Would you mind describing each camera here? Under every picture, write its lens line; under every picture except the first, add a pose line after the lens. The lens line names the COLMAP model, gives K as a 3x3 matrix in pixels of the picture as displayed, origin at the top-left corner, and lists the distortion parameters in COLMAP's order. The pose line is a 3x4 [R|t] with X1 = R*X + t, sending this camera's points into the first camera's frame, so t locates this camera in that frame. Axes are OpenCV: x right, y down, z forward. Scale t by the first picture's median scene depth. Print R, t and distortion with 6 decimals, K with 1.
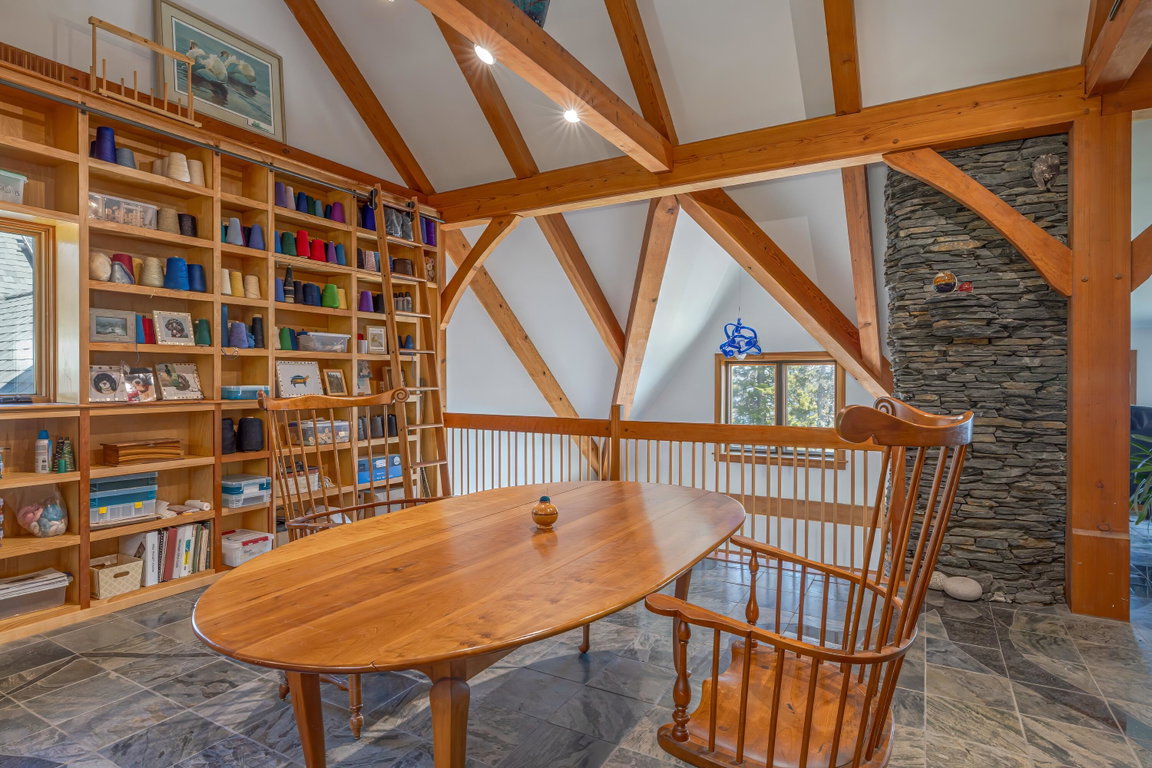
lens RADIAL K [[644.7, 0, 578.4], [0, 644.7, 383.0], [0, 0, 1]] dist [-0.000593, -0.000121]
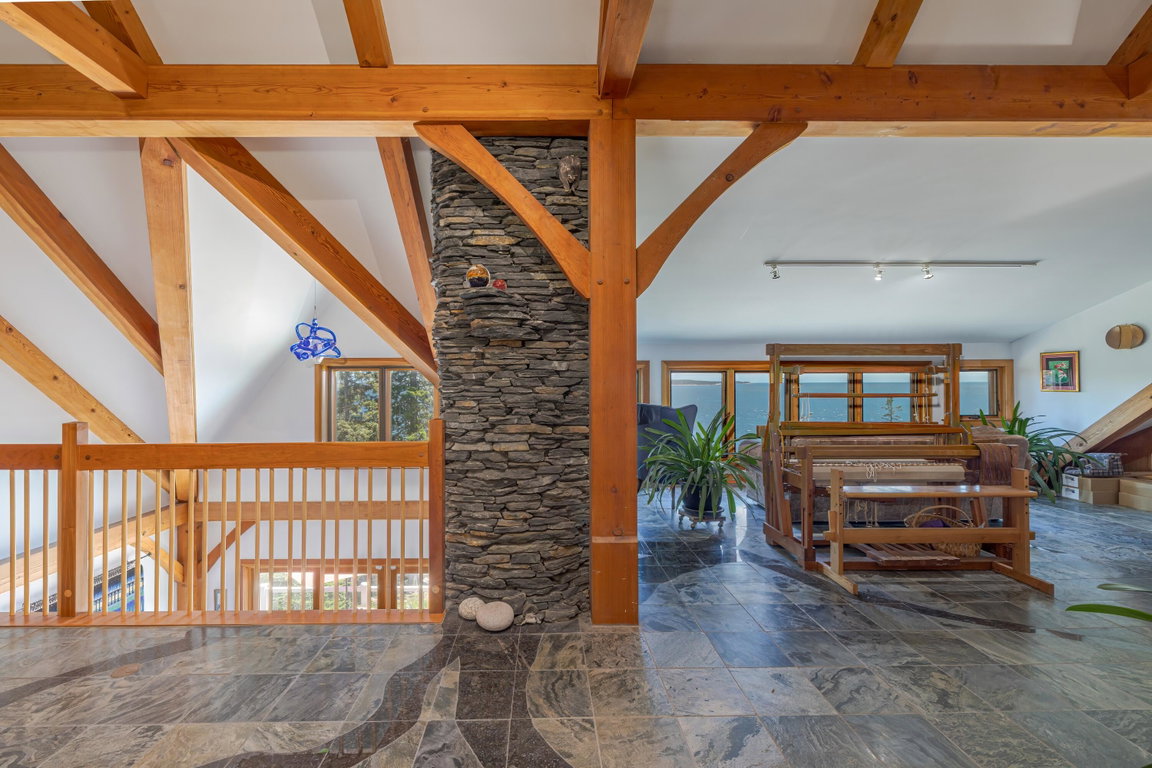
lens RADIAL K [[528.1, 0, 567.9], [0, 528.1, 380.8], [0, 0, 1]] dist [-0.000257, -0.000765]
pose [[0.851660, -0.001846, 0.524092, 0.291804], [0.007879, 0.999926, -0.009281, -0.002575], [-0.524036, 0.012033, 0.851611, 0.309969]]
